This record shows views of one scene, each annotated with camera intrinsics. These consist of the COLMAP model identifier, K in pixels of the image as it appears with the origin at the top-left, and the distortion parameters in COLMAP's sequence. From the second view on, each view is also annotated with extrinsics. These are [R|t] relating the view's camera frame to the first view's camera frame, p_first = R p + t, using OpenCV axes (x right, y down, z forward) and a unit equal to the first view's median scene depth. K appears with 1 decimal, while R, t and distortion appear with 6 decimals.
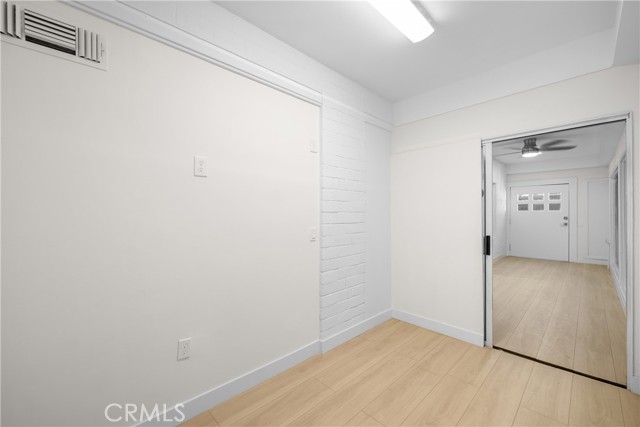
lens RADIAL K [[261.0, 0, 317.8], [0, 261.0, 214.9], [0, 0, 1]] dist [-0.002837, -0.000063]
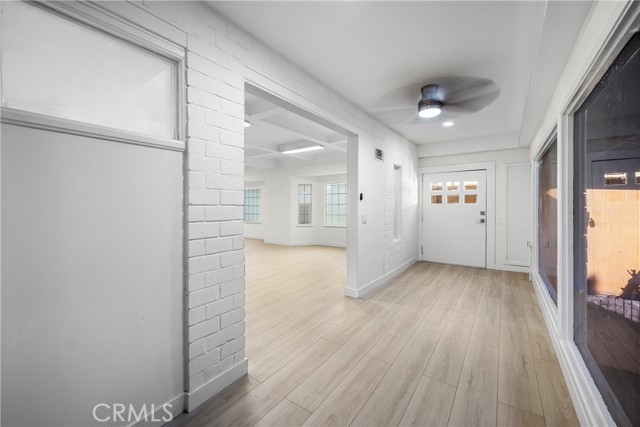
lens RADIAL K [[261.0, 0, 318.0], [0, 261.0, 208.0], [0, 0, 1]] dist [-0.002837, -0.000063]
pose [[0.982932, -0.000451, 0.183967, 0.309844], [0.000183, 0.999999, 0.001473, -0.004352], [-0.183968, -0.001414, 0.982931, 0.308557]]
